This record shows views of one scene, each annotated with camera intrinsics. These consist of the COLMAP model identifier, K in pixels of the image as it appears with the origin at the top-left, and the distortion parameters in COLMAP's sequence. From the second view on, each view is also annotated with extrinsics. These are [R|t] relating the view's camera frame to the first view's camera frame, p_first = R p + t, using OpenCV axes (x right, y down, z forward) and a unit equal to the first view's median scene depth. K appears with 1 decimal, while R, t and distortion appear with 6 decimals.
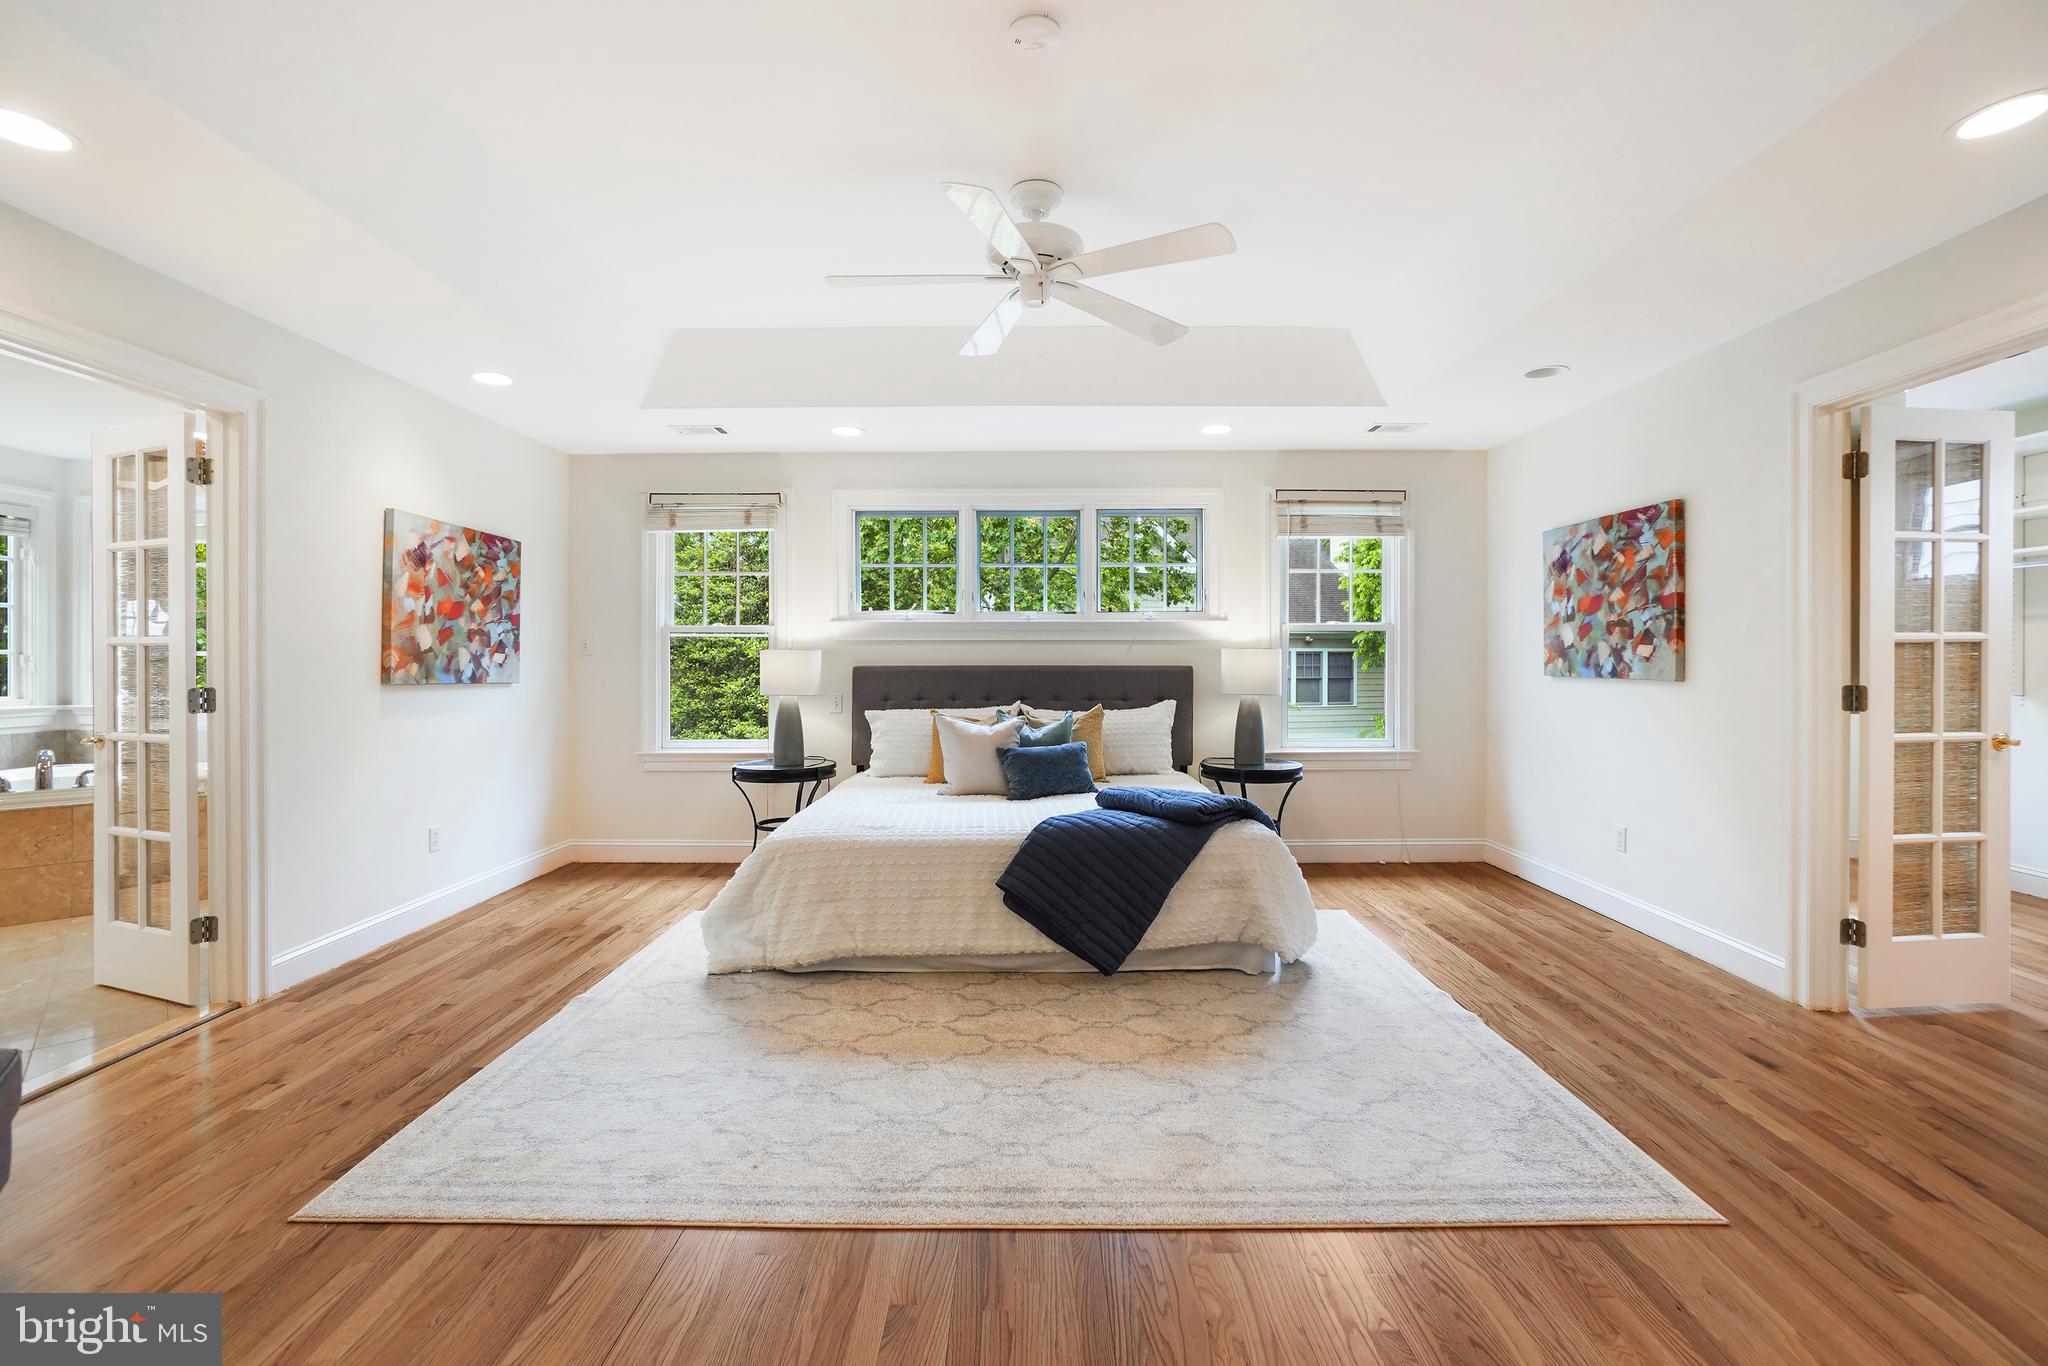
lens RADIAL K [[918.7, 0, 1012.4], [0, 918.7, 667.1], [0, 0, 1]] dist [0.001014, 0.002737]
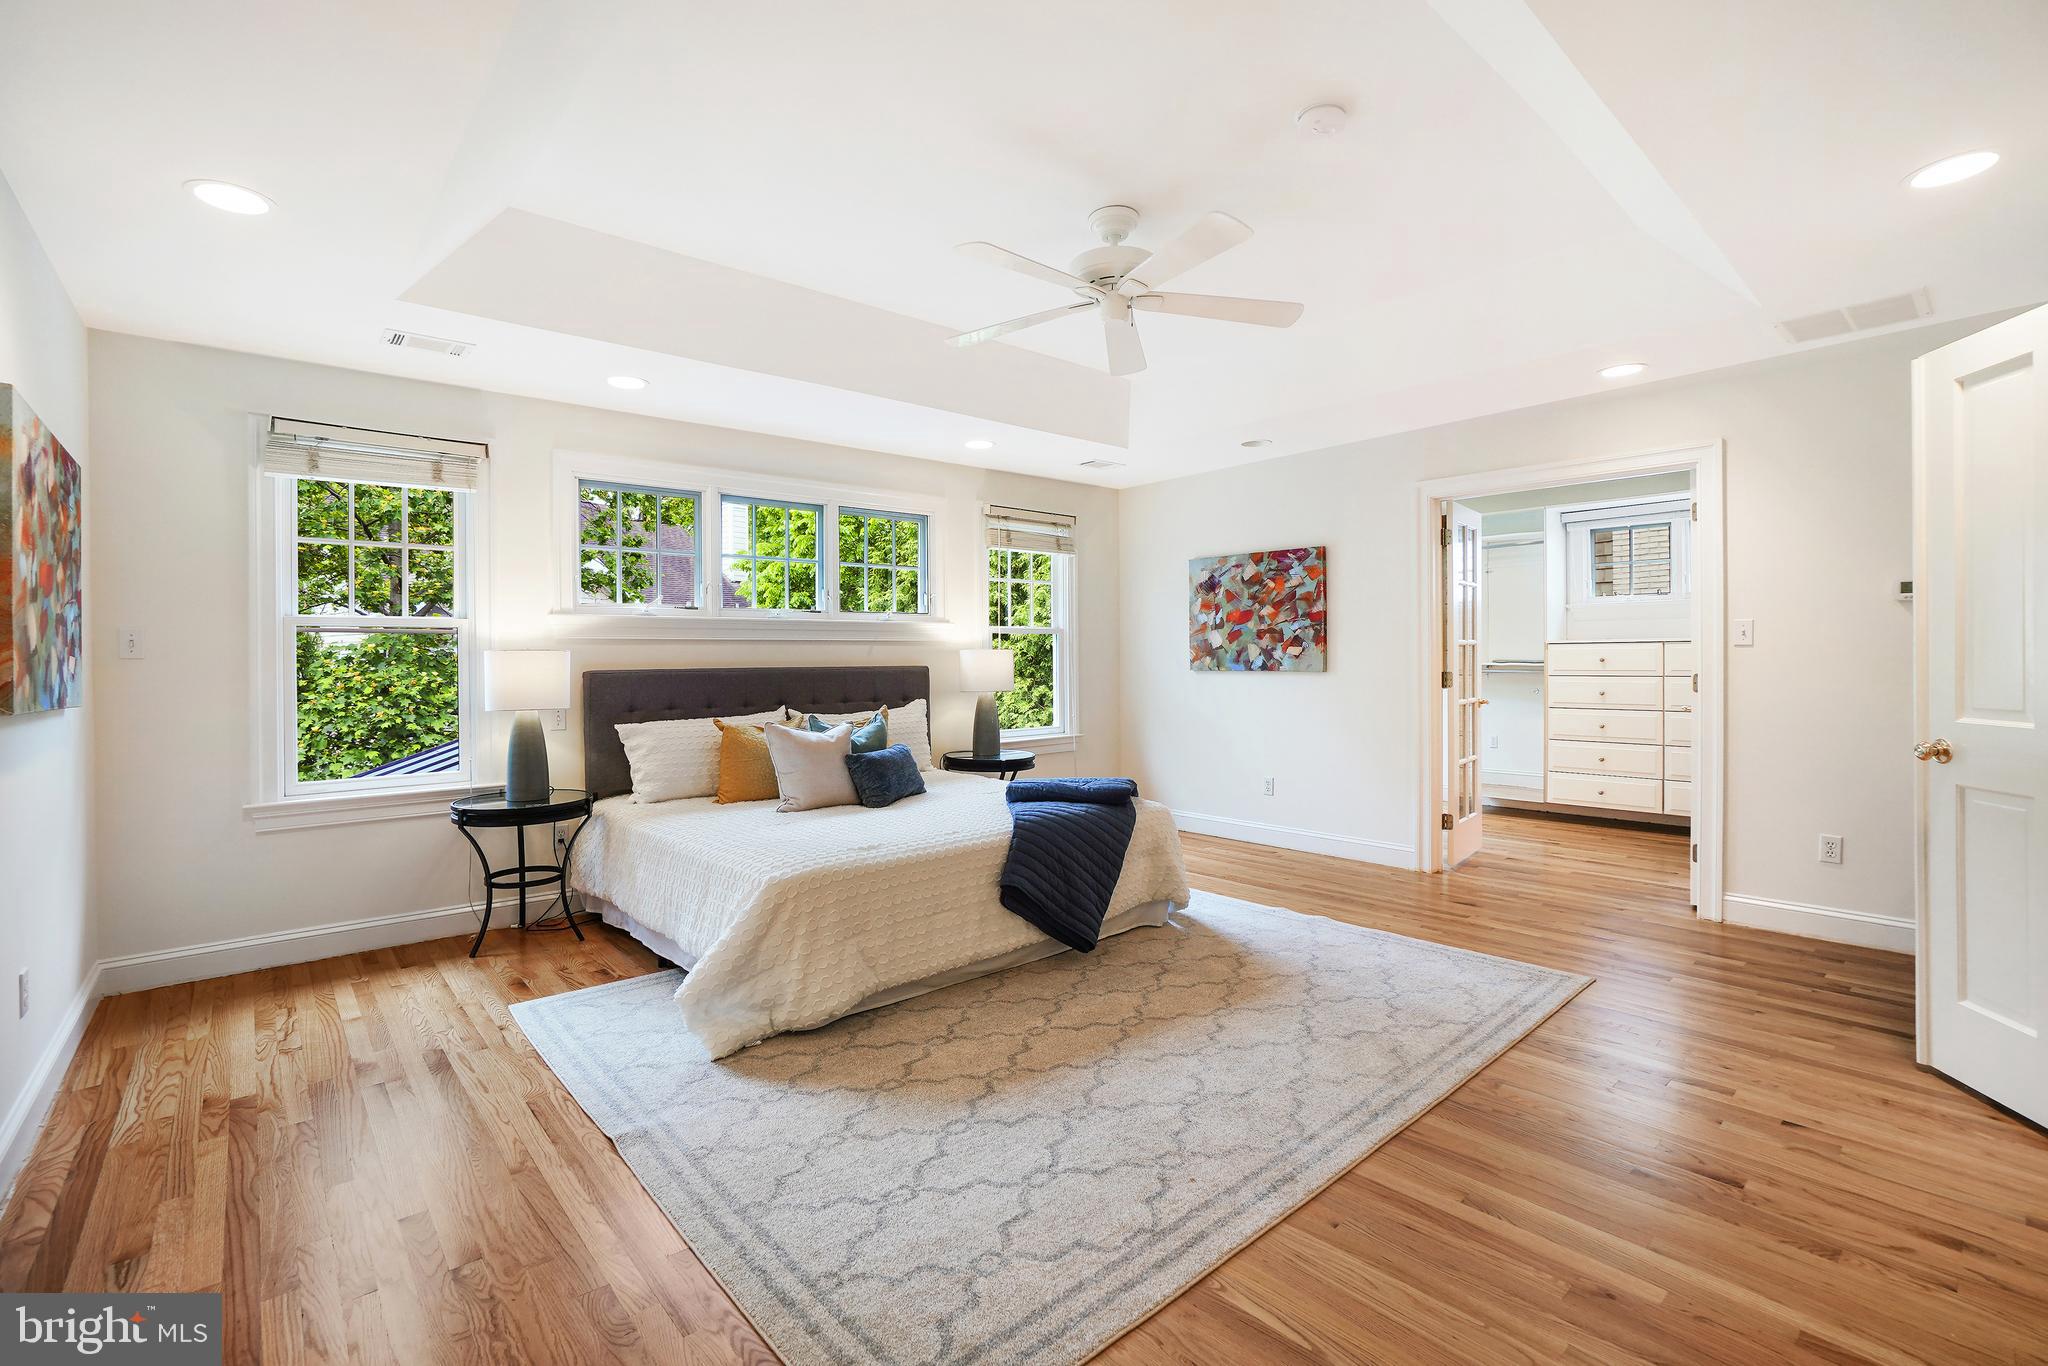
lens RADIAL K [[918.7, 0, 1009.4], [0, 918.7, 675.0], [0, 0, 1]] dist [0.001014, 0.002737]
pose [[0.759389, -0.018365, 0.650378, -0.547852], [0.013922, 0.999831, 0.011977, -0.003007], [-0.650488, -0.000041, 0.759516, 0.199243]]
